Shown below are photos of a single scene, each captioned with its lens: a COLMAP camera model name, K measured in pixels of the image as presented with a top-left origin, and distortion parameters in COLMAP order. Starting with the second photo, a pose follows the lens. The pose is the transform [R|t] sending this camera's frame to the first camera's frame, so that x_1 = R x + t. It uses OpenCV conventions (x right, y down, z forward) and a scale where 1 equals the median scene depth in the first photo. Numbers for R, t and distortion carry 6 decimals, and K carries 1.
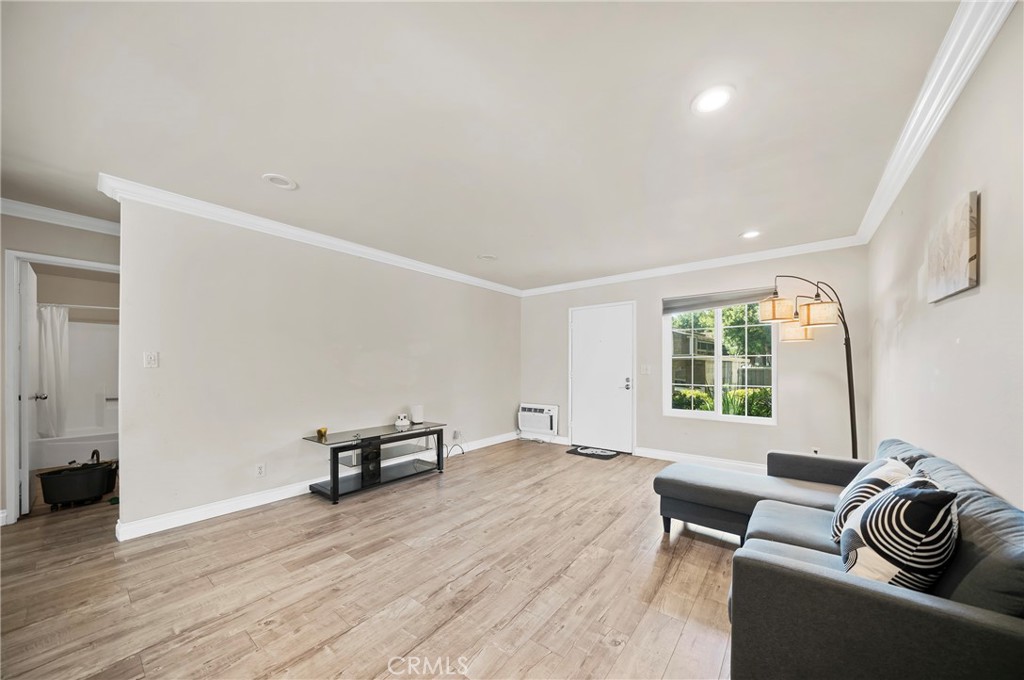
lens RADIAL K [[356.3, 0, 507.4], [0, 356.3, 366.5], [0, 0, 1]] dist [-0.002771, -0.000123]
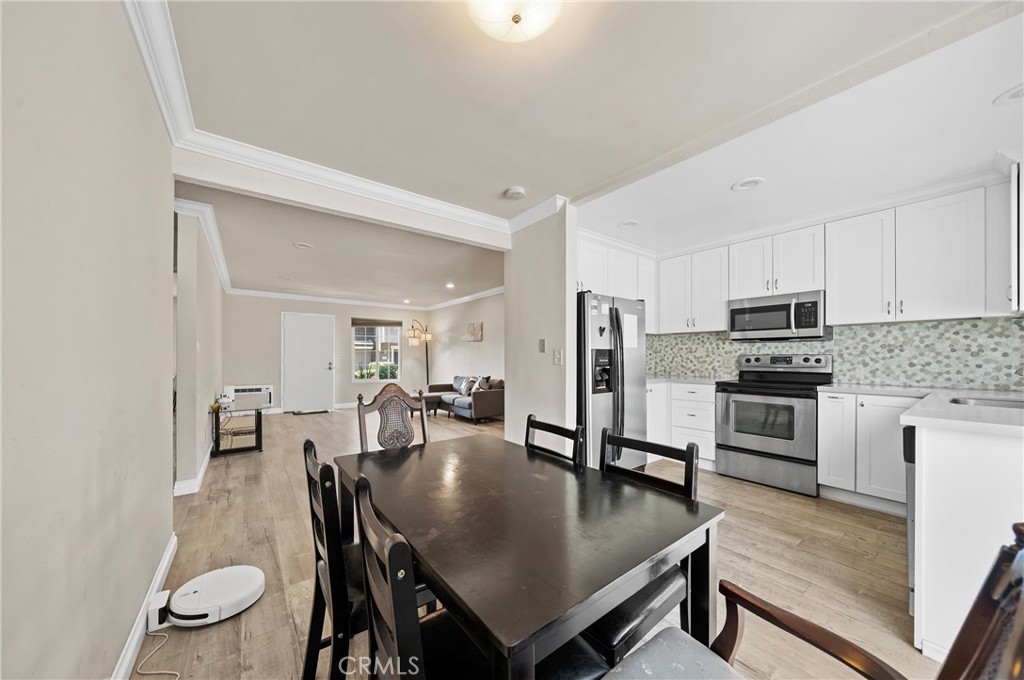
lens RADIAL K [[355.4, 0, 508.0], [0, 355.4, 356.5], [0, 0, 1]] dist [-0.009463, 0.002254]
pose [[0.252894, 0.006587, 0.967471, -1.597017], [-0.005103, 0.999972, -0.005474, 0.016205], [-0.967480, -0.003553, 0.252921, -0.294458]]
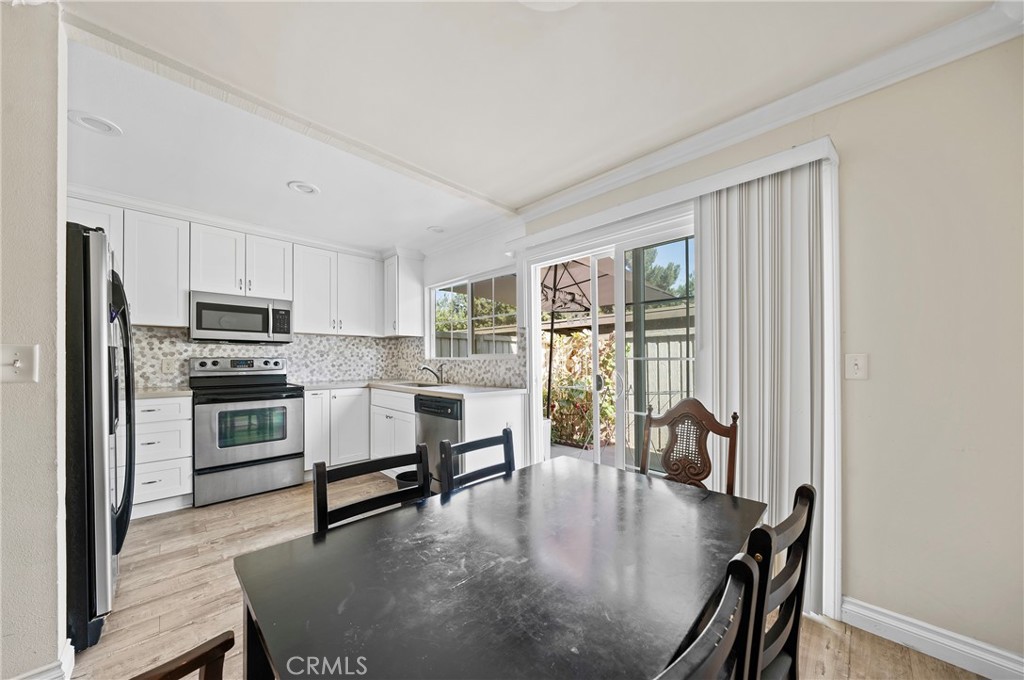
lens RADIAL K [[346.5, 0, 510.5], [0, 346.5, 359.8], [0, 0, 1]] dist [-0.012183, -0.000054]
pose [[-0.993931, 0.002517, 0.109975, -1.204011], [0.002193, 0.999993, -0.003071, 0.011010], [-0.109982, -0.002811, -0.993930, 0.135202]]
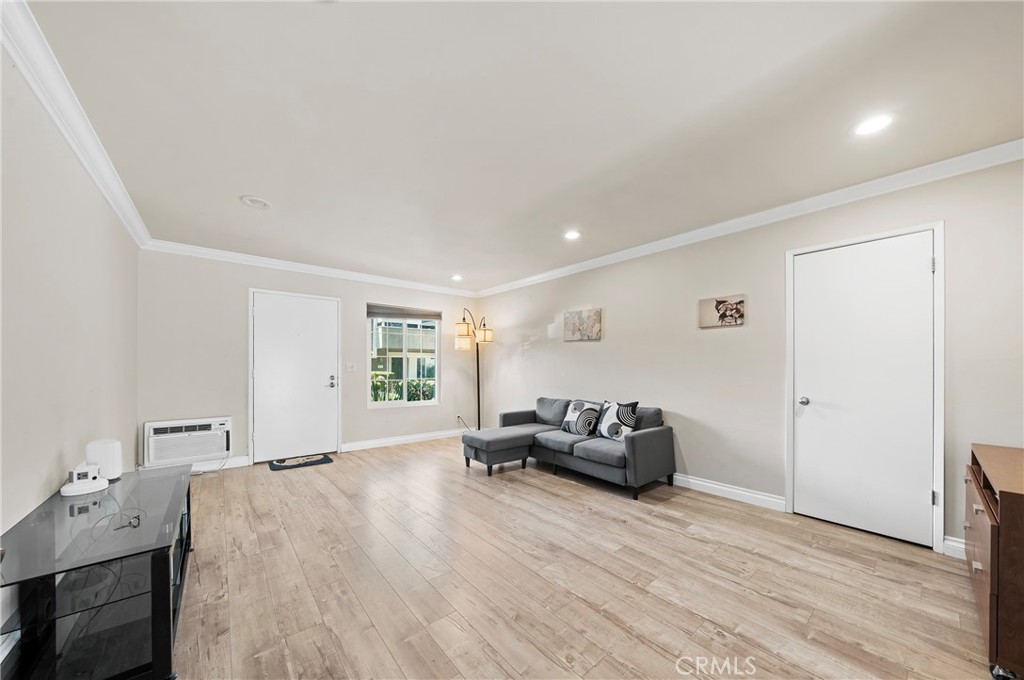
lens RADIAL K [[356.3, 0, 507.4], [0, 356.3, 366.5], [0, 0, 1]] dist [-0.002771, -0.000123]
pose [[0.208038, 0.001027, 0.978120, -0.819572], [-0.004515, 0.999990, -0.000089, 0.007426], [-0.978110, -0.004398, 0.208041, 0.514683]]
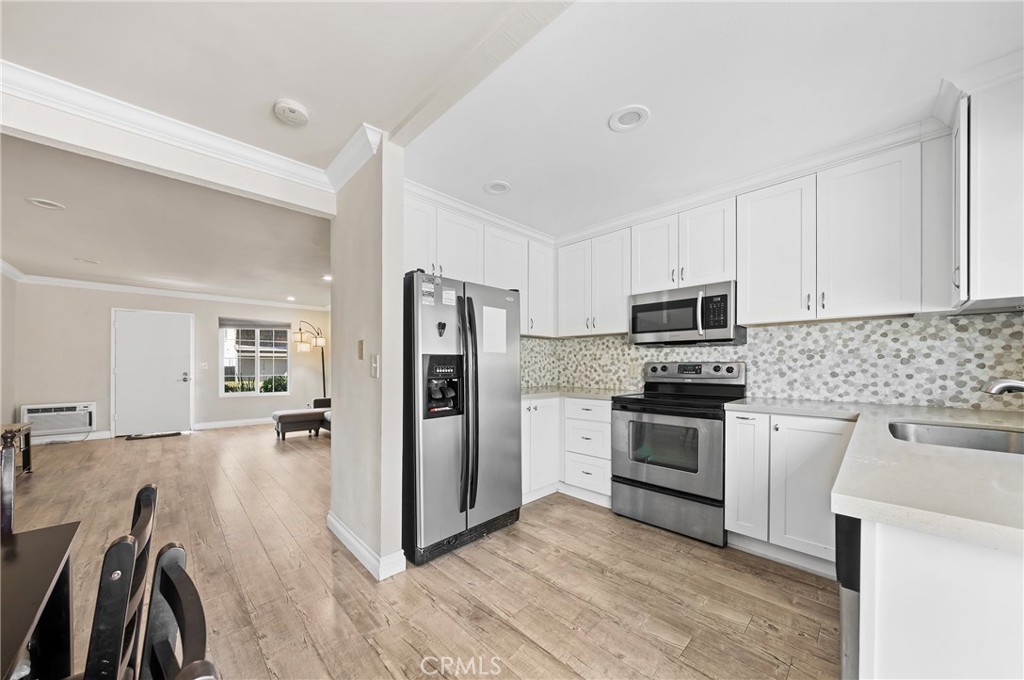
lens RADIAL K [[356.3, 0, 507.4], [0, 356.3, 366.5], [0, 0, 1]] dist [-0.002771, -0.000123]
pose [[0.133190, 0.000643, 0.991090, -1.246381], [-0.003106, 0.999995, -0.000231, 0.012398], [-0.991086, -0.003047, 0.133191, -0.517790]]
